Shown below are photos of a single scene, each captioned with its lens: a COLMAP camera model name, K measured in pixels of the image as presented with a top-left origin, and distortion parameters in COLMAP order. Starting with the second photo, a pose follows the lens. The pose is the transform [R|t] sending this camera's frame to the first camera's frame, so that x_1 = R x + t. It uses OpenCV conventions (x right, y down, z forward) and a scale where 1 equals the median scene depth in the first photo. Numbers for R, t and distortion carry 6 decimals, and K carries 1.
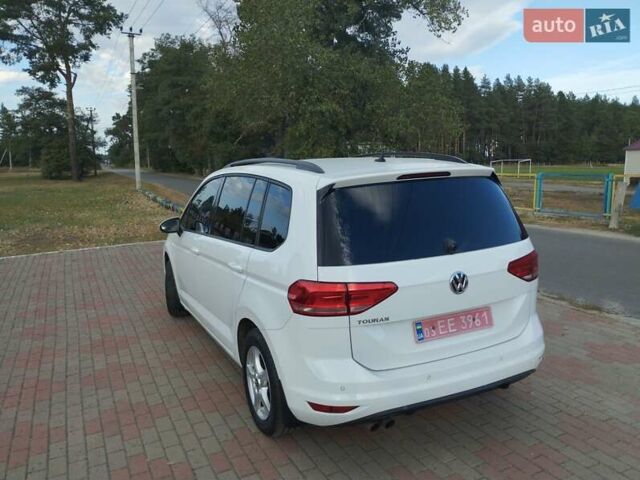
lens RADIAL K [[540.3, 0, 320.0], [0, 540.3, 240.0], [0, 0, 1]] dist [0.079414, -0.100796]
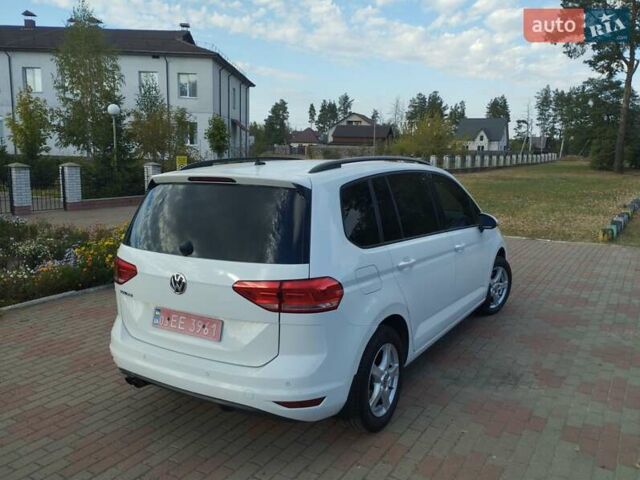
lens RADIAL K [[540.3, 0, 320.0], [0, 540.3, 240.0], [0, 0, 1]] dist [0.079414, -0.100796]
pose [[0.526566, 0.166433, -0.833684, 0.108876], [-0.150245, 0.983432, 0.101431, -0.013048], [0.836753, 0.071847, 0.542847, 0.056685]]
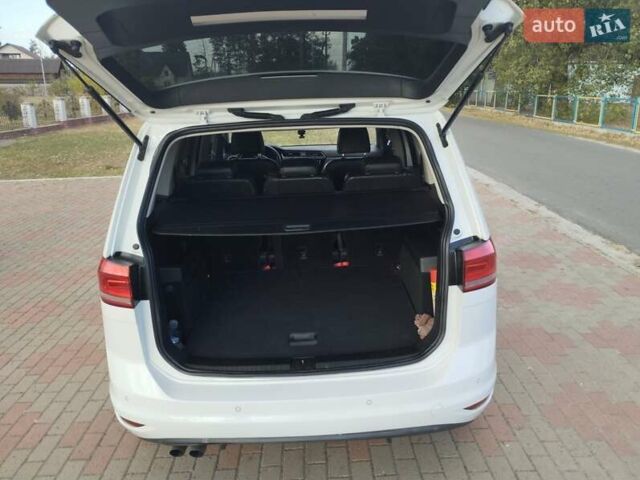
lens RADIAL K [[540.3, 0, 320.0], [0, 540.3, 240.0], [0, 0, 1]] dist [0.079414, -0.100796]
pose [[0.906453, 0.120426, -0.404773, 0.046515], [-0.065733, 0.987031, 0.146453, -0.005739], [0.417160, -0.106146, 0.902613, 0.036997]]
